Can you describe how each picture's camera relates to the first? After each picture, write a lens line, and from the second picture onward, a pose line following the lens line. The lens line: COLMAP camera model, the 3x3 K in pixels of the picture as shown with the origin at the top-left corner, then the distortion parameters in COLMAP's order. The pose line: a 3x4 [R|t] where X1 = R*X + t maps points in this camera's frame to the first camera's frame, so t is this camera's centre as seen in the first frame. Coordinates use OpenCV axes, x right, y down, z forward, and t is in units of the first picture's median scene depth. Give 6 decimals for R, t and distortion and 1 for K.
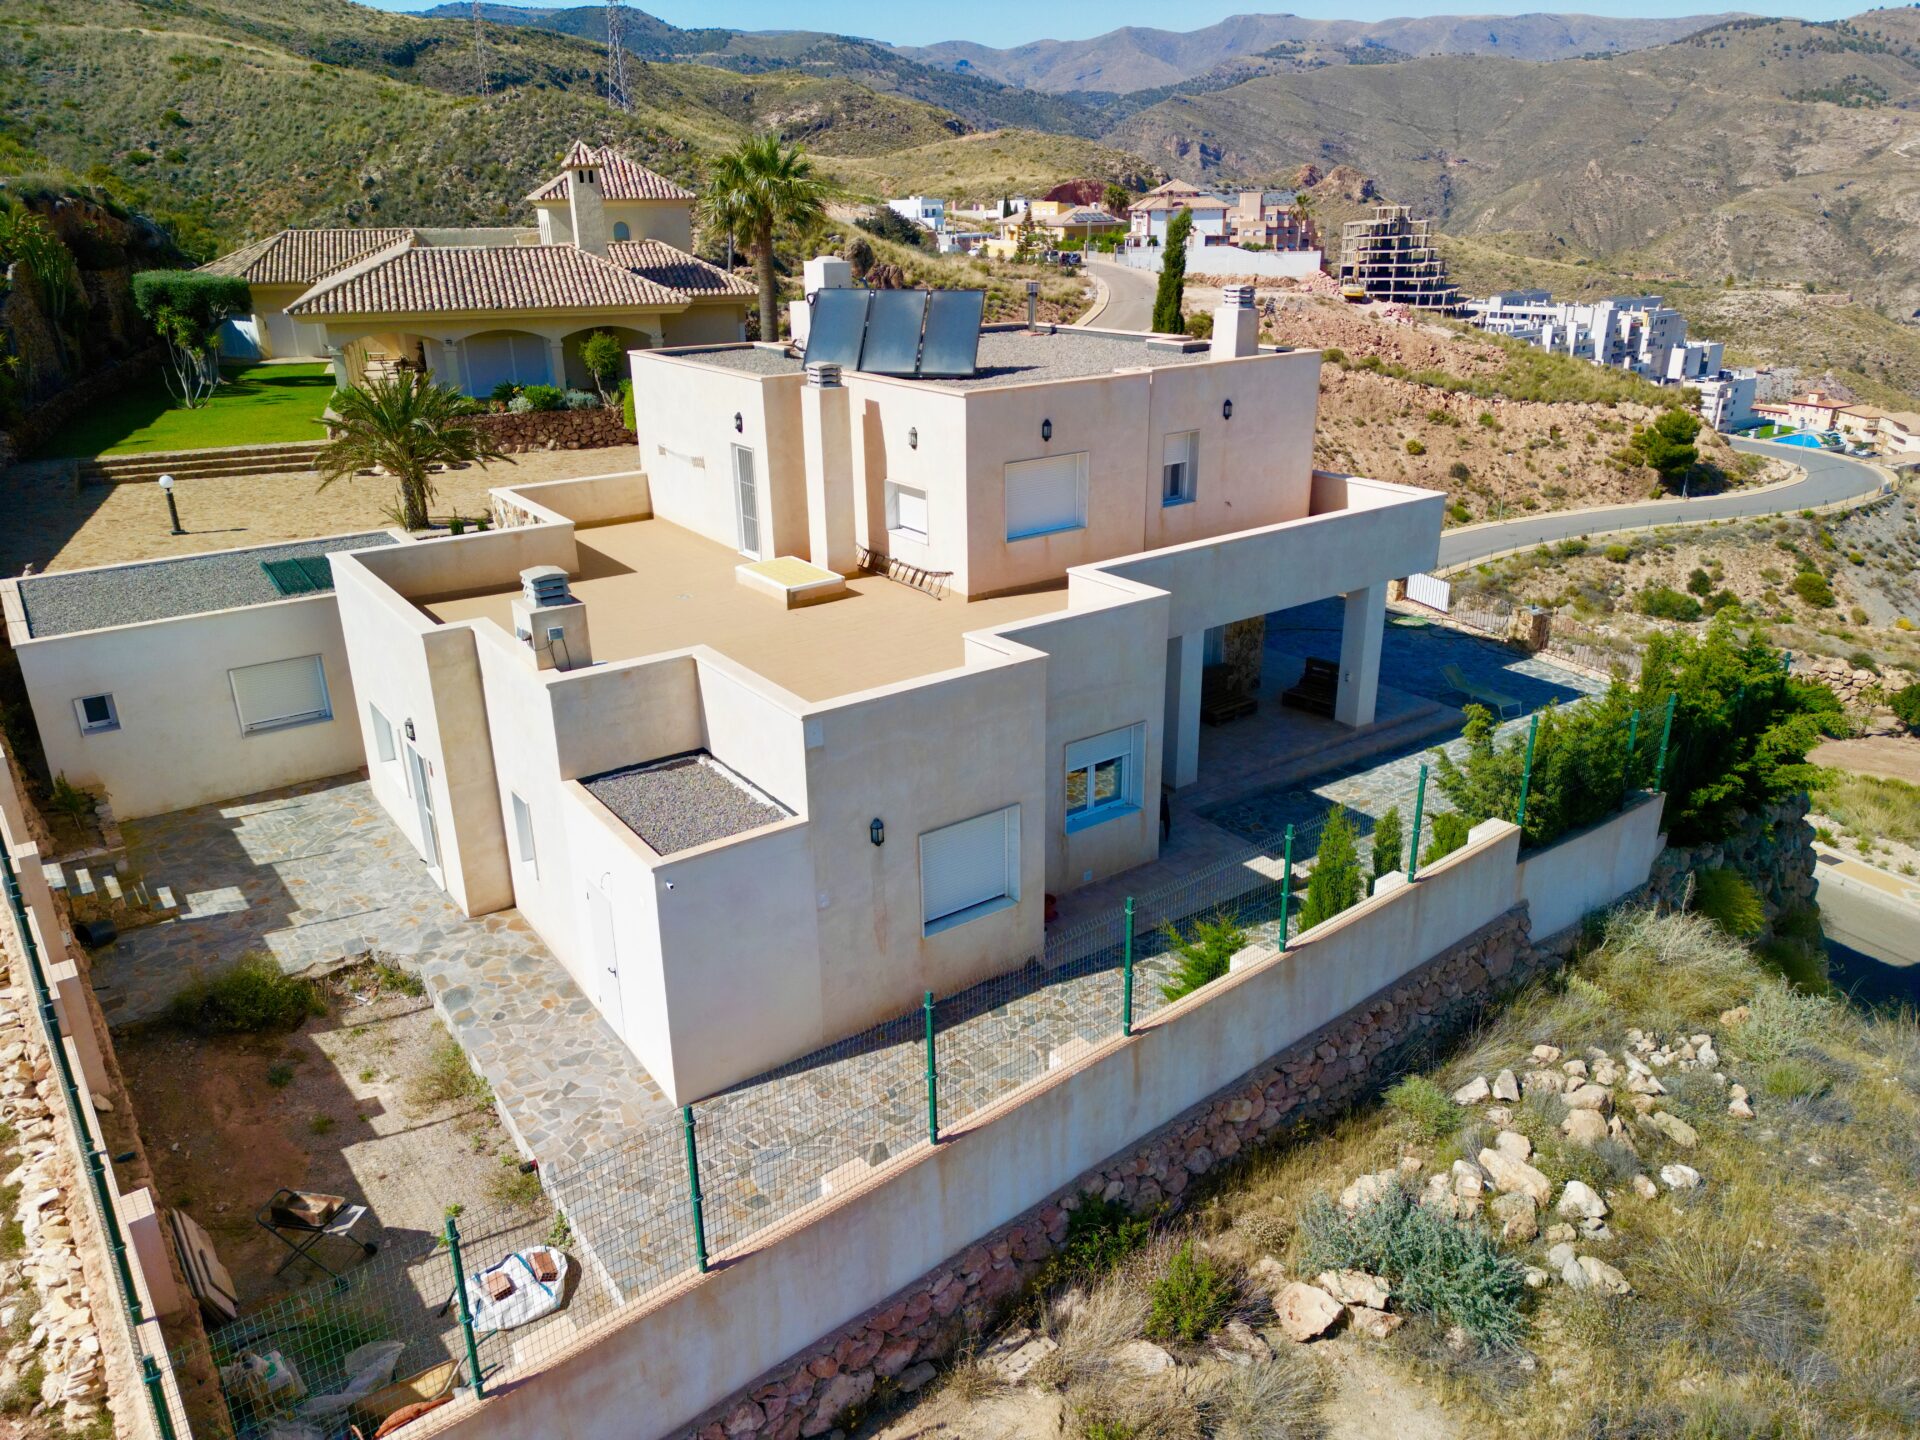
lens RADIAL K [[1359.4, 0, 976.4], [0, 1359.4, 725.9], [0, 0, 1]] dist [0.034395, -0.007431]
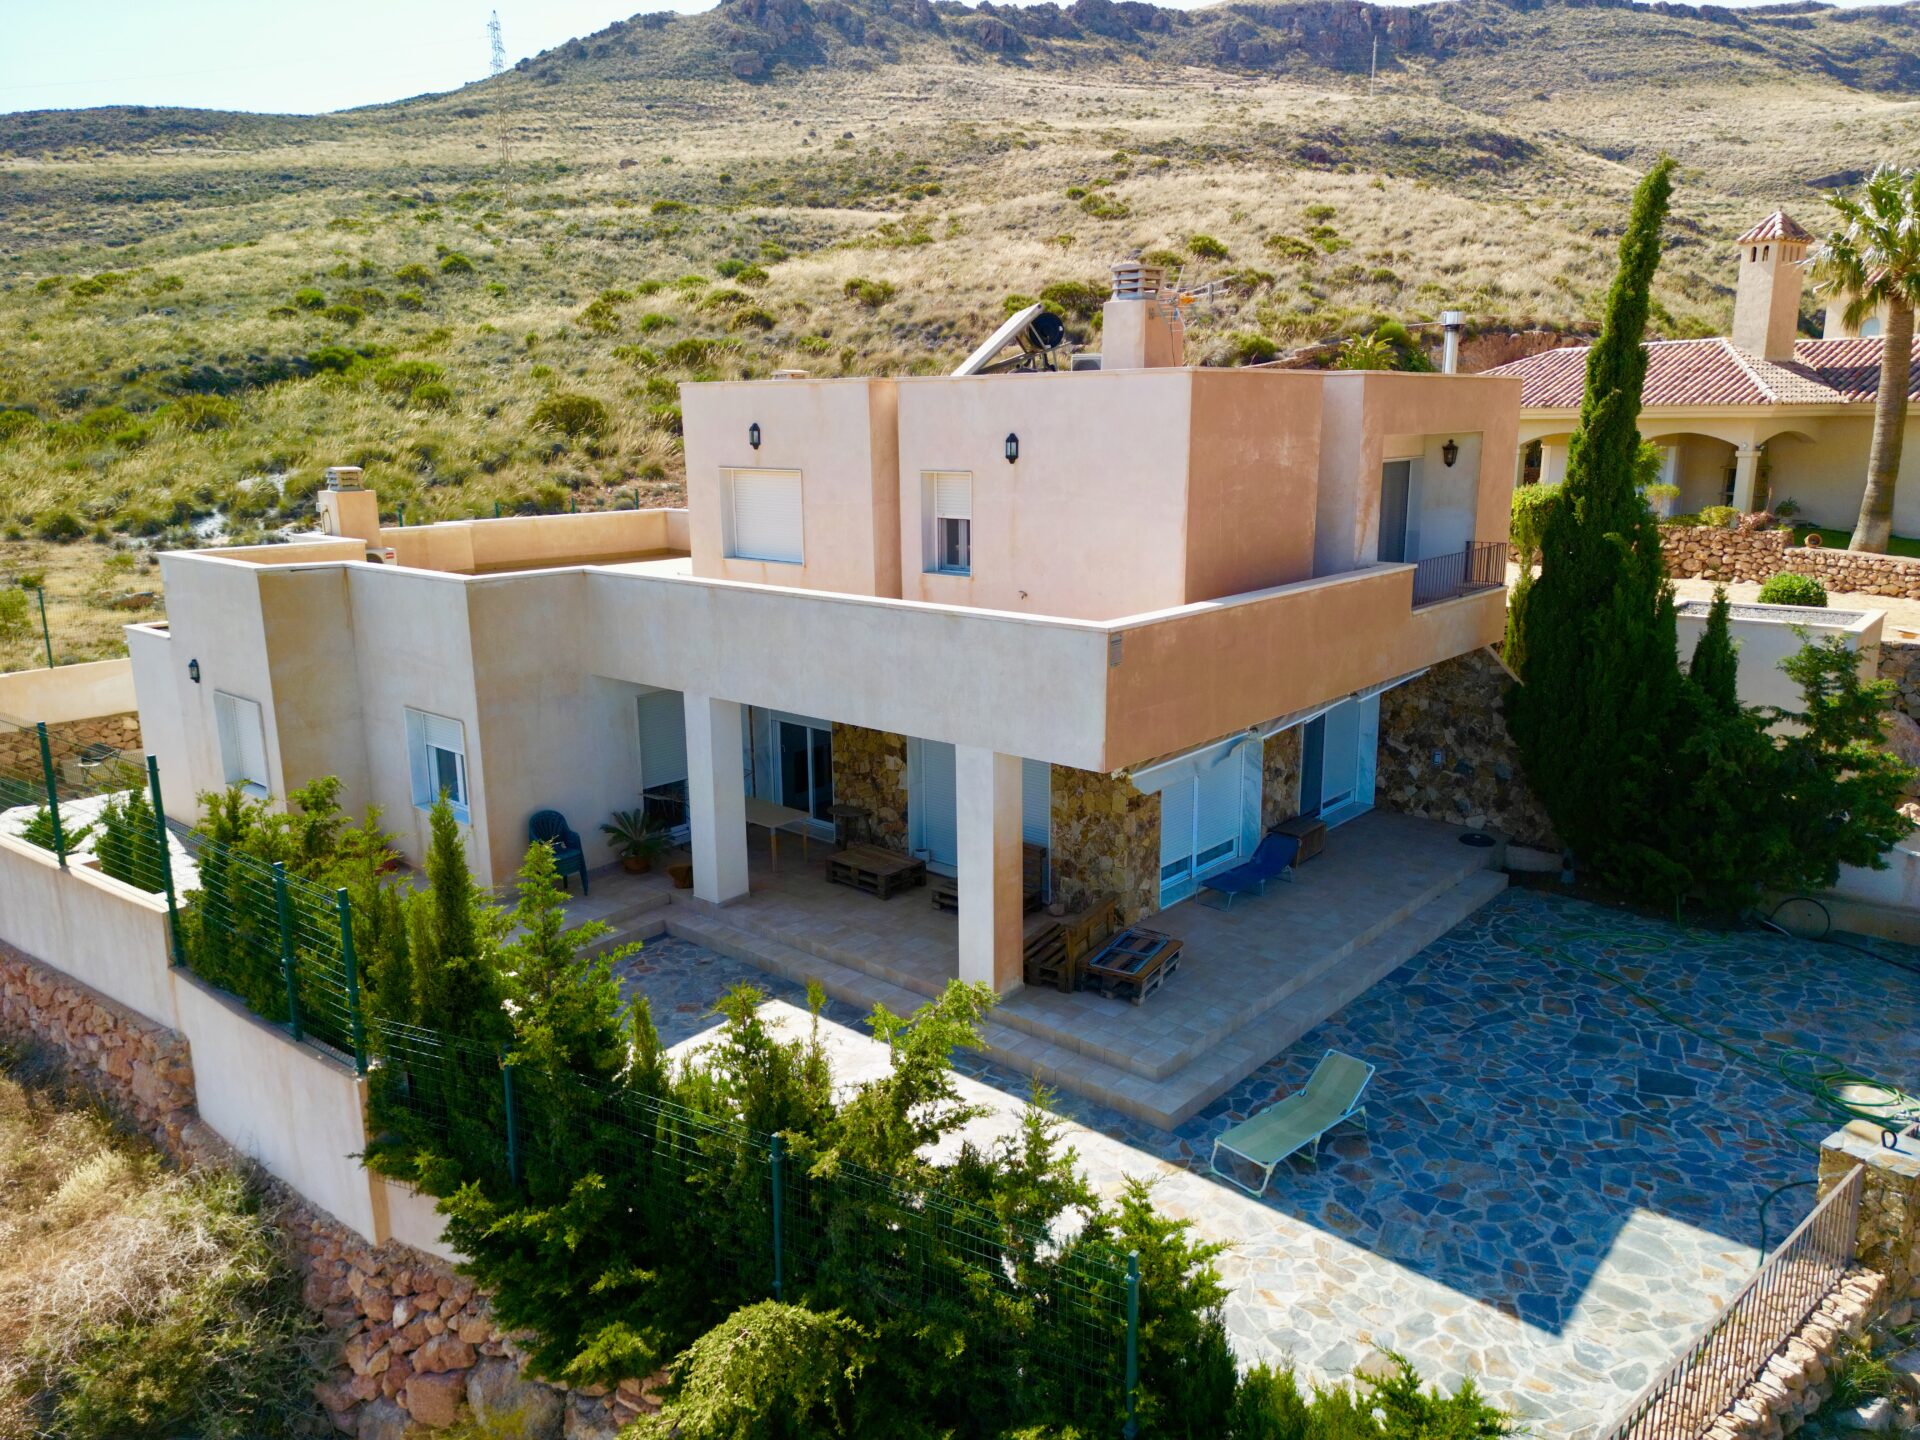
lens RADIAL K [[1349.3, 0, 962.8], [0, 1349.3, 720.8], [0, 0, 1]] dist [0.078230, -0.072193]
pose [[0.223541, 0.225112, -0.948343, 0.142798], [-0.345885, 0.927962, 0.138743, -0.033010], [0.911259, 0.297003, 0.285300, 0.142627]]
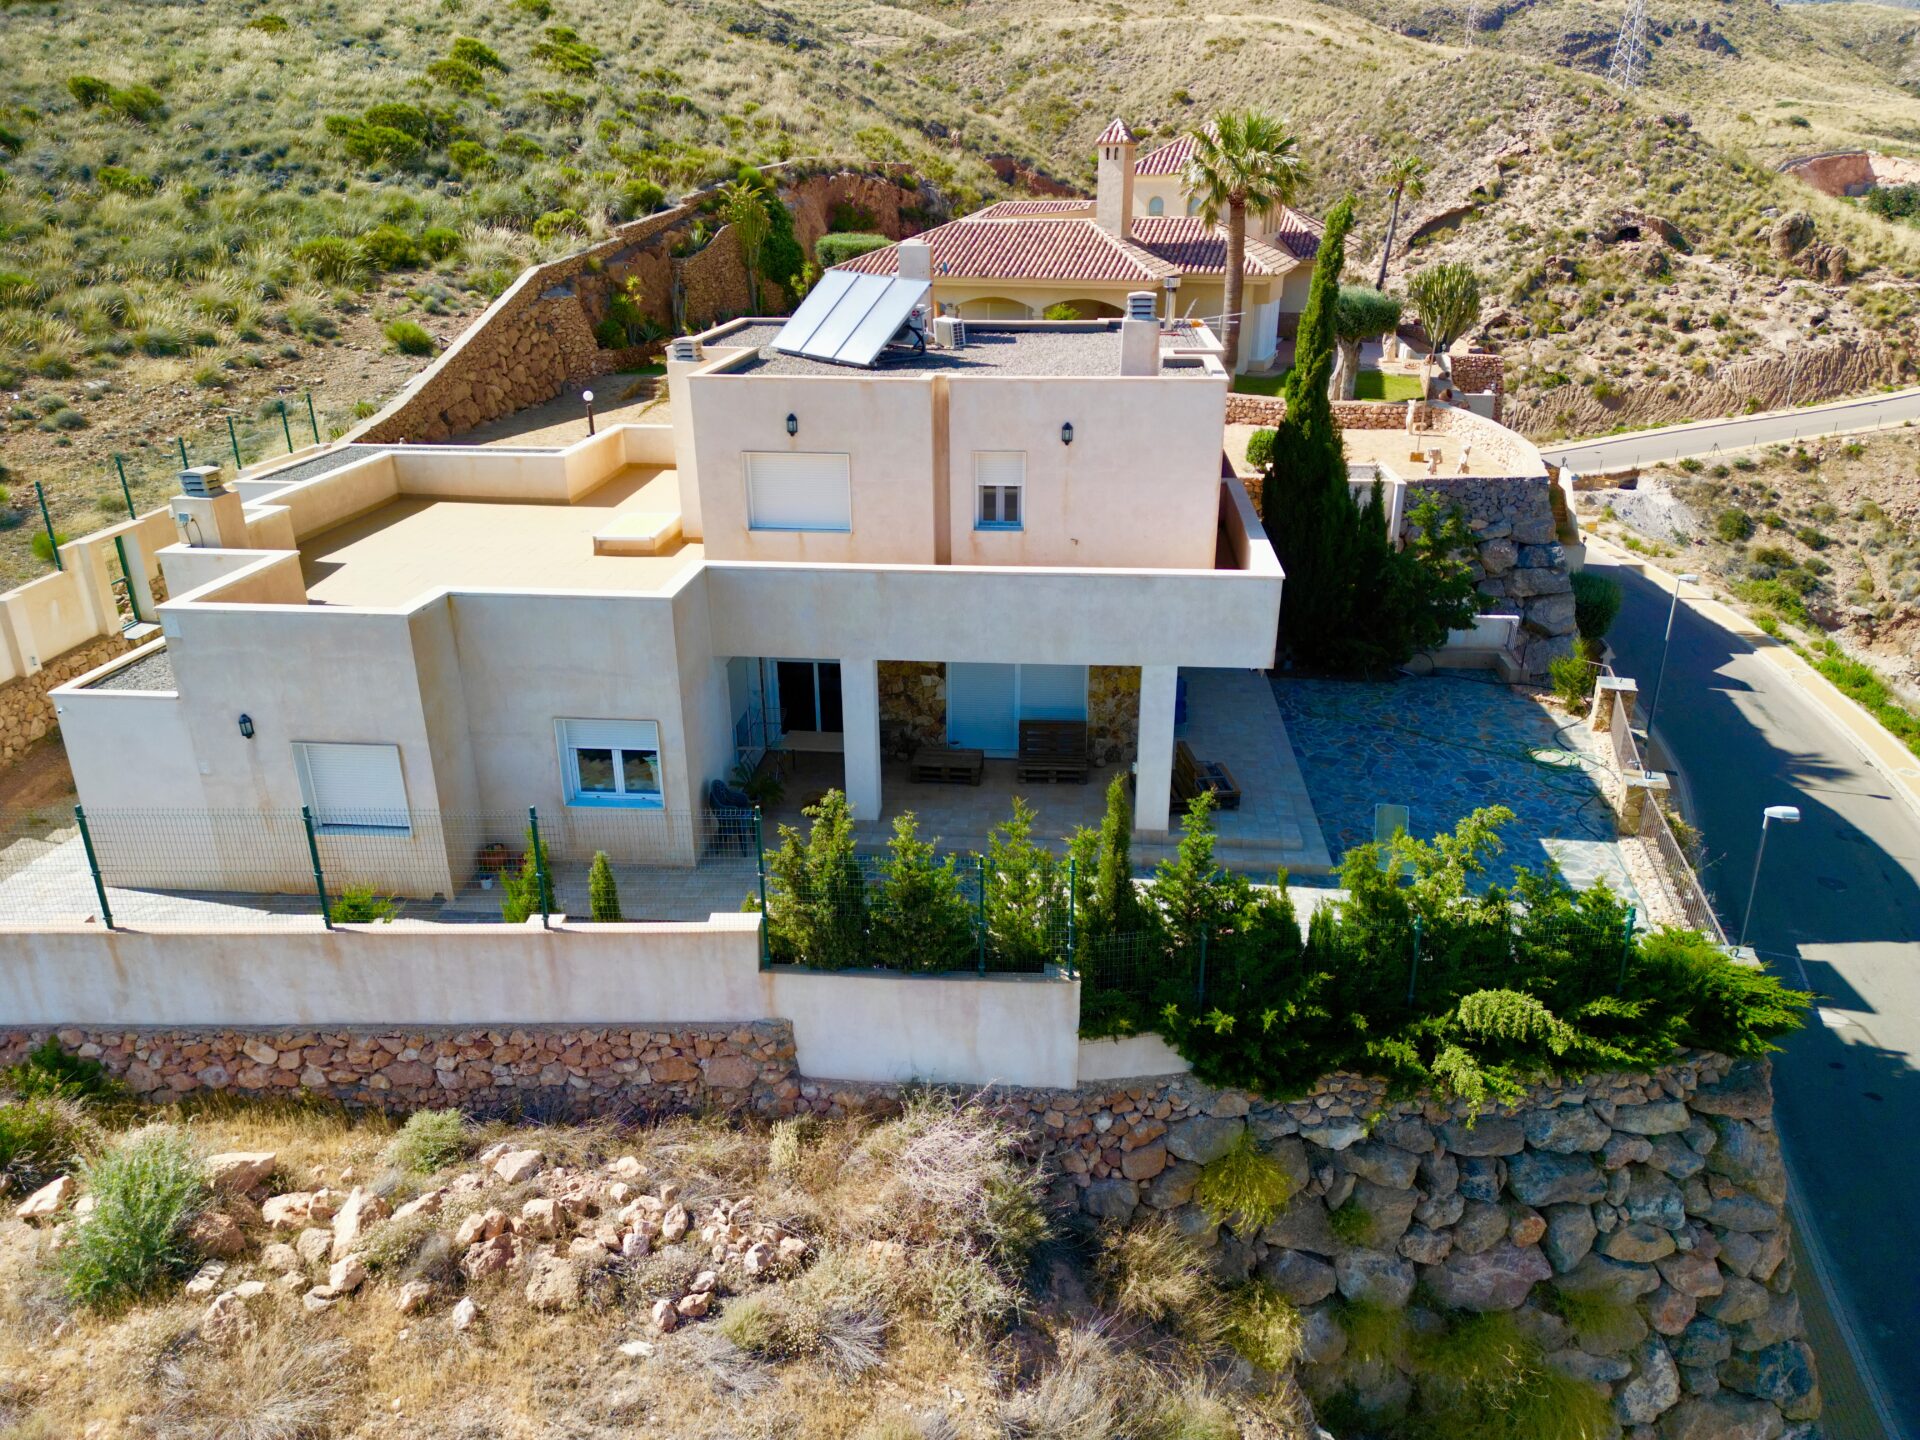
lens RADIAL K [[1345.8, 0, 962.4], [0, 1345.8, 720.5], [0, 0, 1]] dist [0.077165, -0.067560]
pose [[0.750026, 0.255516, -0.610059, 0.122192], [-0.243284, 0.964280, 0.104776, -0.022129], [0.615039, 0.069833, 0.785398, 0.049548]]
